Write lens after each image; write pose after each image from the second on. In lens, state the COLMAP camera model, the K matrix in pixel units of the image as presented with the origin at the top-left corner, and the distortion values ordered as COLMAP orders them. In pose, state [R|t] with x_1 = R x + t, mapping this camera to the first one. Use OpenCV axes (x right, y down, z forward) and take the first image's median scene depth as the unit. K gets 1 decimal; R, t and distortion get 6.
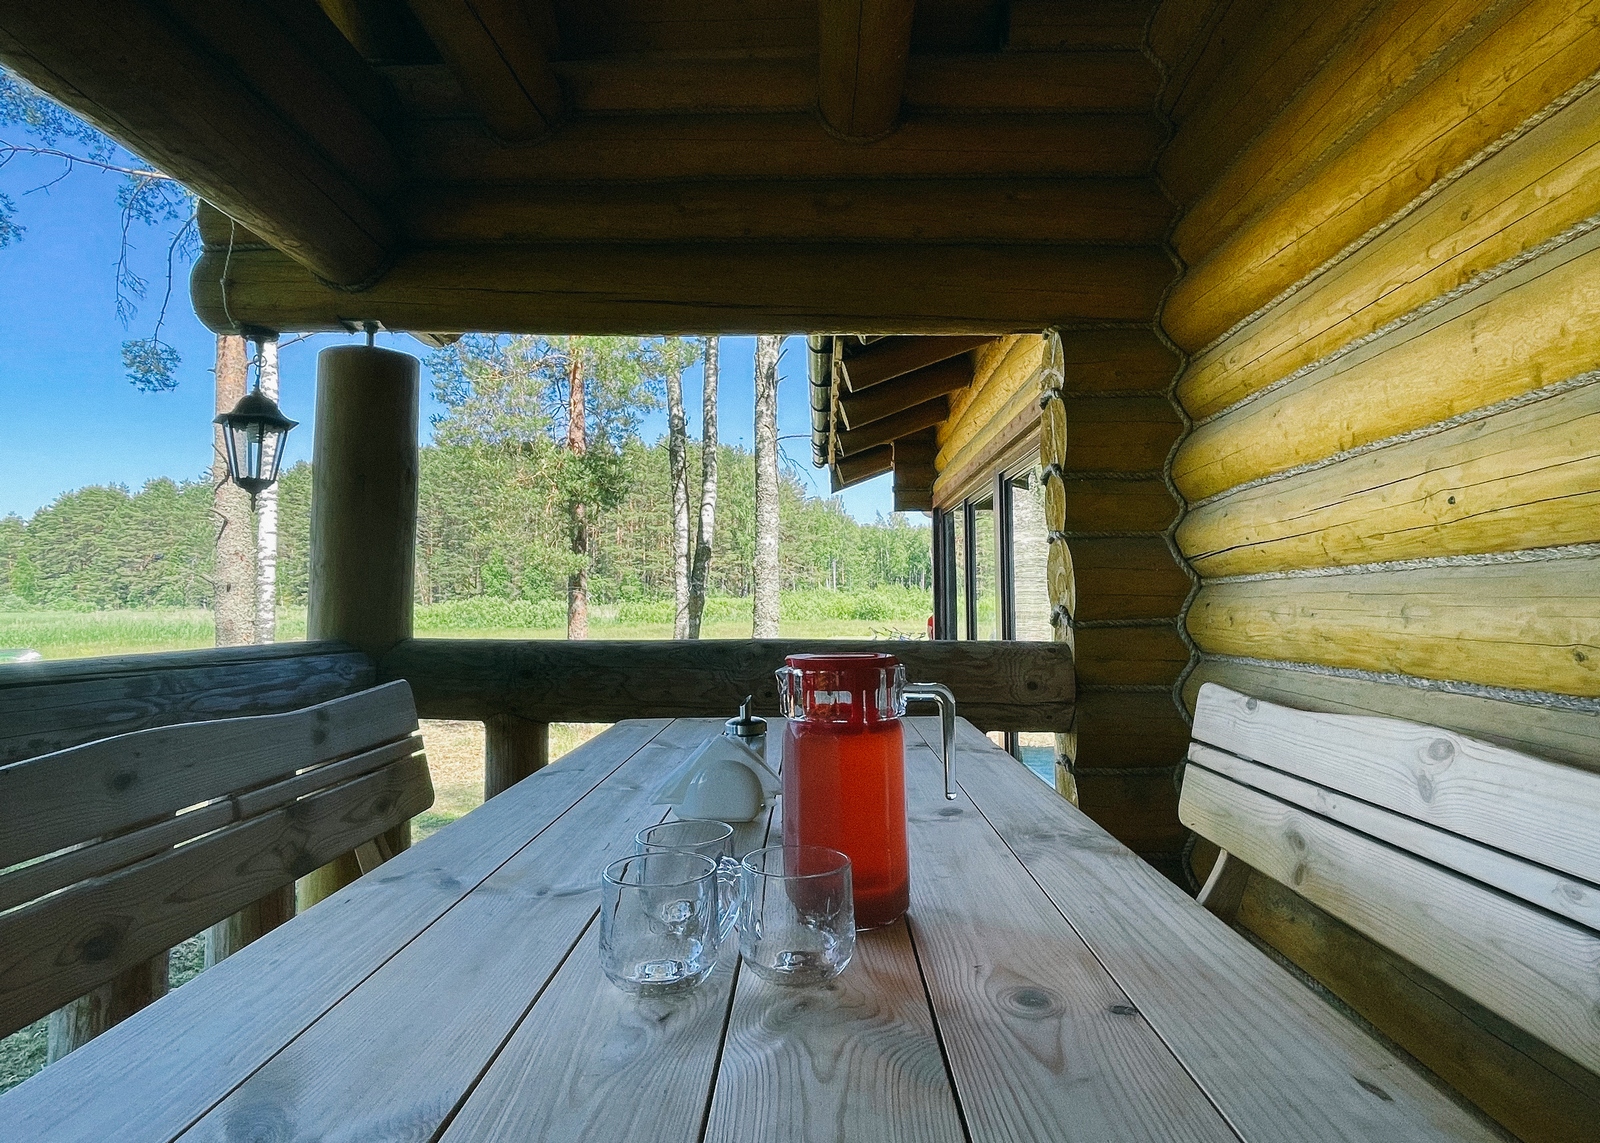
lens RADIAL K [[869.4, 0, 800.0], [0, 869.4, 571.5], [0, 0, 1]] dist [0.001123, 0.000479]
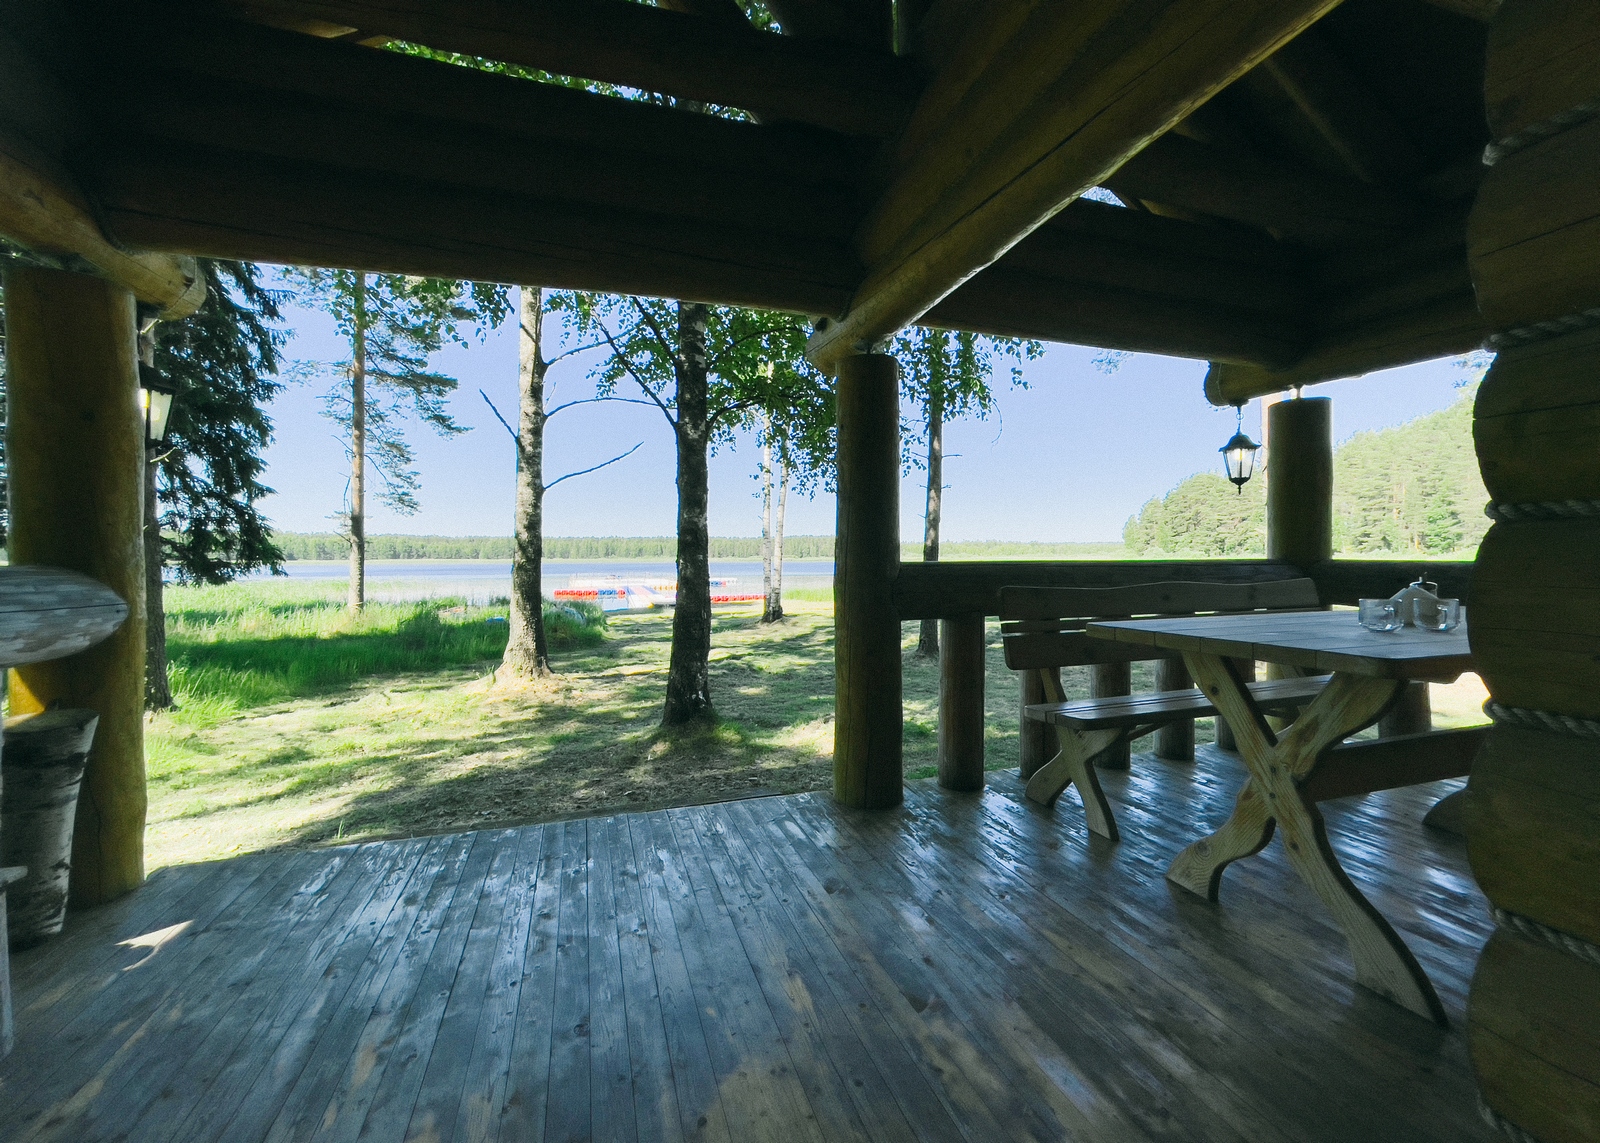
lens RADIAL K [[661.0, 0, 801.2], [0, 661.0, 546.0], [0, 0, 1]] dist [-0.000180, 0.000005]
pose [[0.335724, -0.012169, -0.941882, 0.441242], [0.037458, 0.999298, 0.000441, 0.013058], [0.941215, -0.035429, 0.335944, -0.433570]]
